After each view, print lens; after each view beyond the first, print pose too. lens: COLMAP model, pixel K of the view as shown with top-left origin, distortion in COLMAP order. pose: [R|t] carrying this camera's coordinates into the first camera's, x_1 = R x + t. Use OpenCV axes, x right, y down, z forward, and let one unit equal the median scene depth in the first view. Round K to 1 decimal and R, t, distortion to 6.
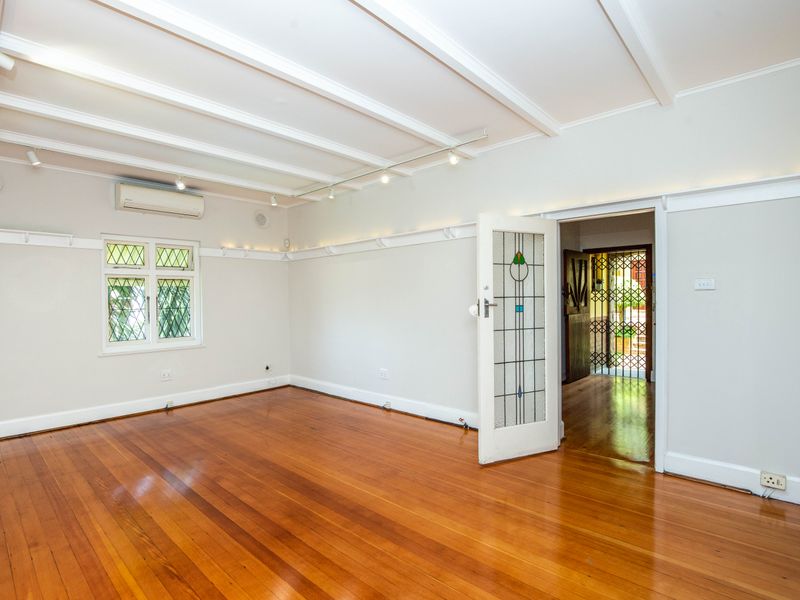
lens RADIAL K [[417.7, 0, 403.7], [0, 417.7, 301.7], [0, 0, 1]] dist [-0.034374, 0.006049]
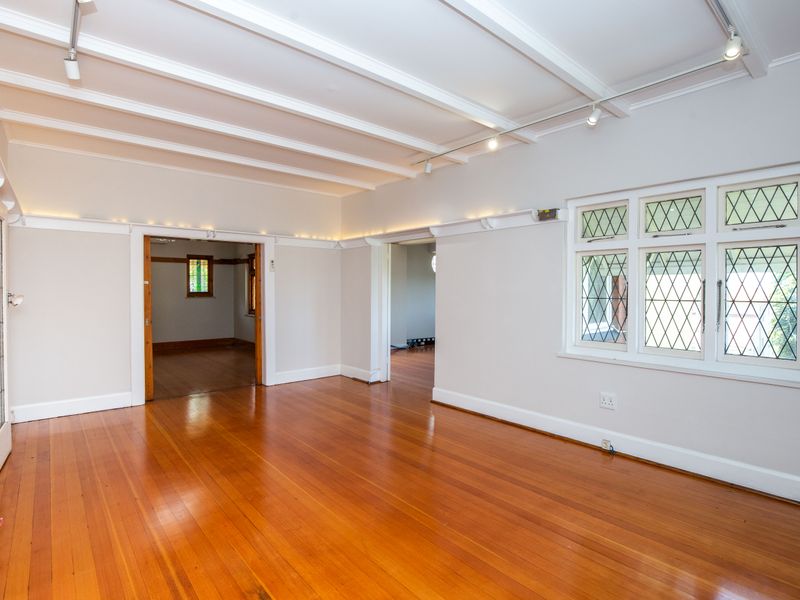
lens RADIAL K [[417.7, 0, 397.3], [0, 417.7, 297.2], [0, 0, 1]] dist [-0.034374, 0.006049]
pose [[0.993384, 0.014949, -0.113861, -0.142438], [-0.013597, 0.999828, 0.012647, 0.000038], [0.114031, -0.011015, 0.993416, 0.132947]]
